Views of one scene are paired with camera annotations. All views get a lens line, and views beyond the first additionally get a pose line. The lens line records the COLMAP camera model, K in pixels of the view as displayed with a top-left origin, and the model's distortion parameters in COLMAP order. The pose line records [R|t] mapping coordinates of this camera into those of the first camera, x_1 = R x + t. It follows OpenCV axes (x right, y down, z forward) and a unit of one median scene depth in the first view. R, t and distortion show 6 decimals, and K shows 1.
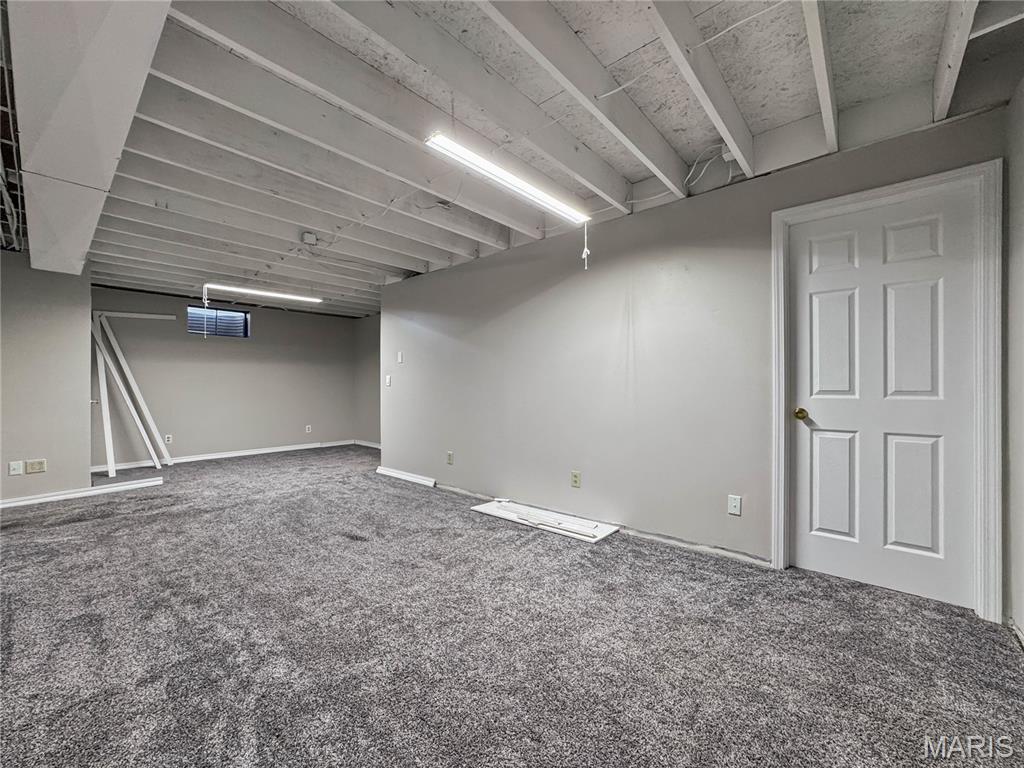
lens RADIAL K [[416.8, 0, 508.4], [0, 416.8, 382.4], [0, 0, 1]] dist [-0.026978, 0.000350]
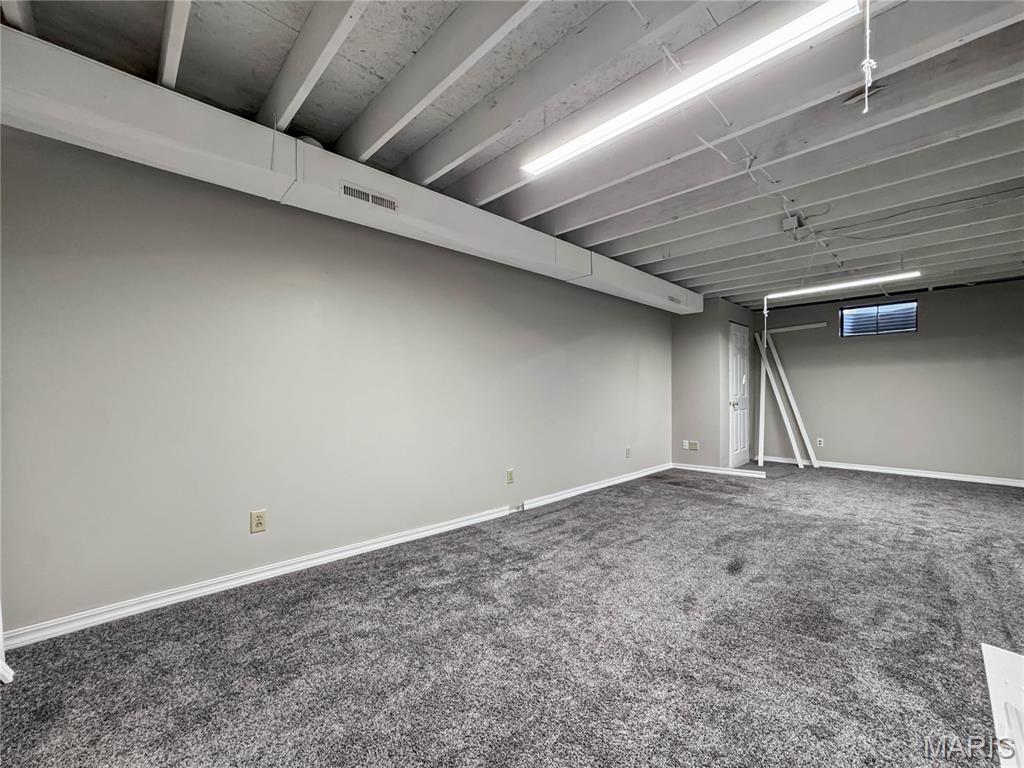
lens RADIAL K [[416.8, 0, 508.4], [0, 416.8, 382.4], [0, 0, 1]] dist [-0.026978, 0.000350]
pose [[-0.091772, -0.017682, -0.995623, 0.475570], [0.009846, 0.999777, -0.018663, -0.002324], [0.995731, -0.011516, -0.091577, 0.537082]]
